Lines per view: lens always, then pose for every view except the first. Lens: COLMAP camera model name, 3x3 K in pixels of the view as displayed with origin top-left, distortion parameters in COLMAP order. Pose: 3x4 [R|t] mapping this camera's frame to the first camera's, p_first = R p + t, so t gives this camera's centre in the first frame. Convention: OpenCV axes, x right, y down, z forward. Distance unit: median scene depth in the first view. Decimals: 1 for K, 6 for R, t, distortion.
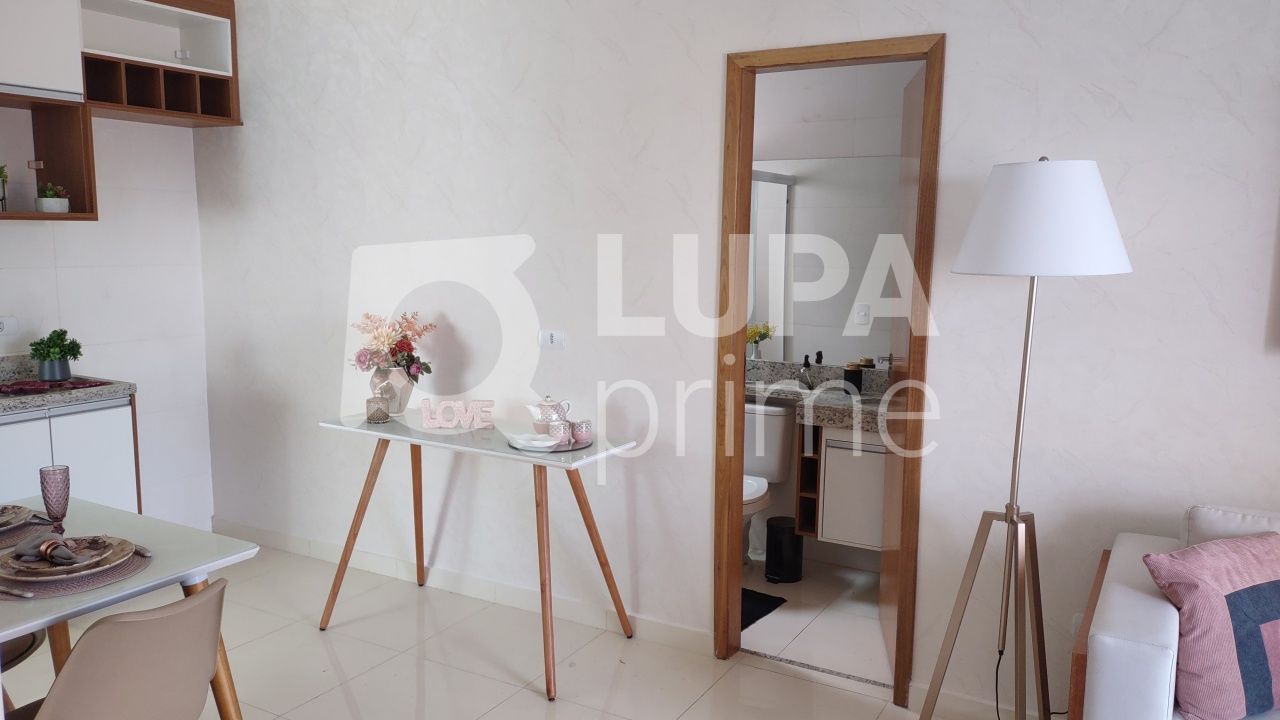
lens RADIAL K [[979.6, 0, 639.6], [0, 979.6, 360.0], [0, 0, 1]] dist [0.013942, -0.015917]
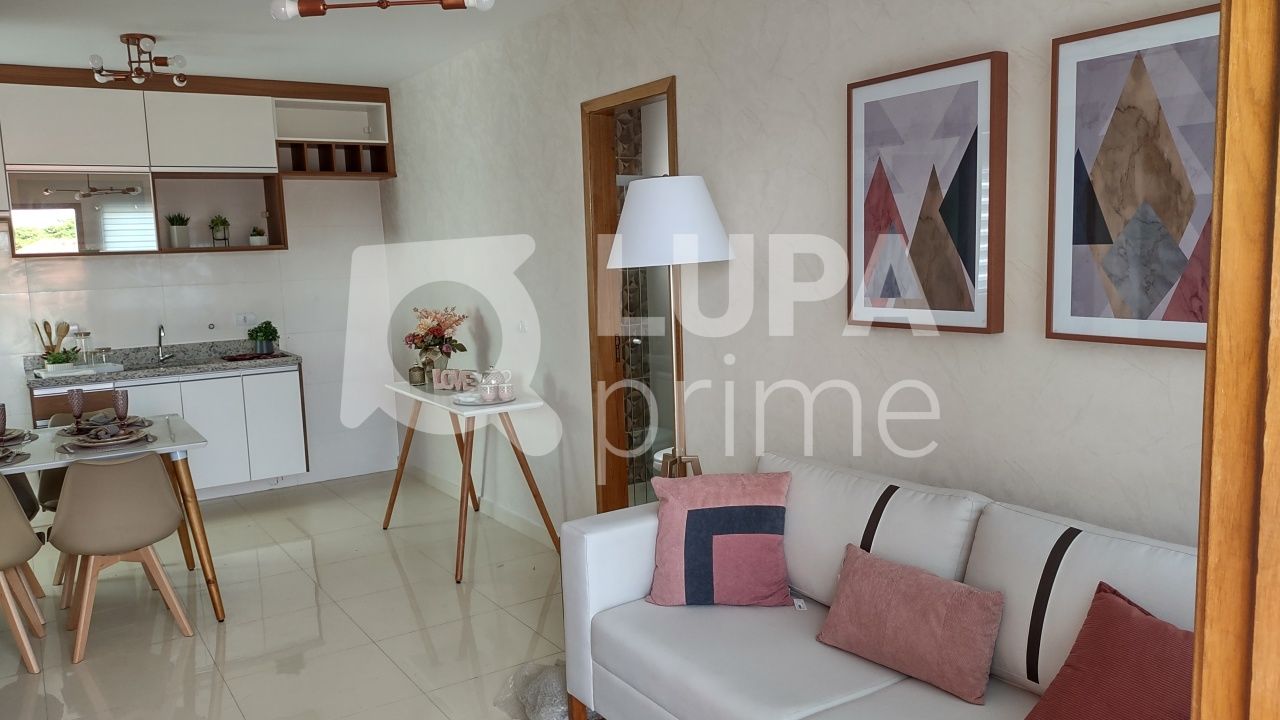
lens RADIAL K [[979.6, 0, 641.0], [0, 979.6, 362.9], [0, 0, 1]] dist [0.013942, -0.015917]
pose [[0.888401, 0.012655, -0.458893, 0.642854], [-0.015319, 0.999880, -0.002083, 0.029039], [0.458812, 0.008880, 0.888489, -0.099149]]
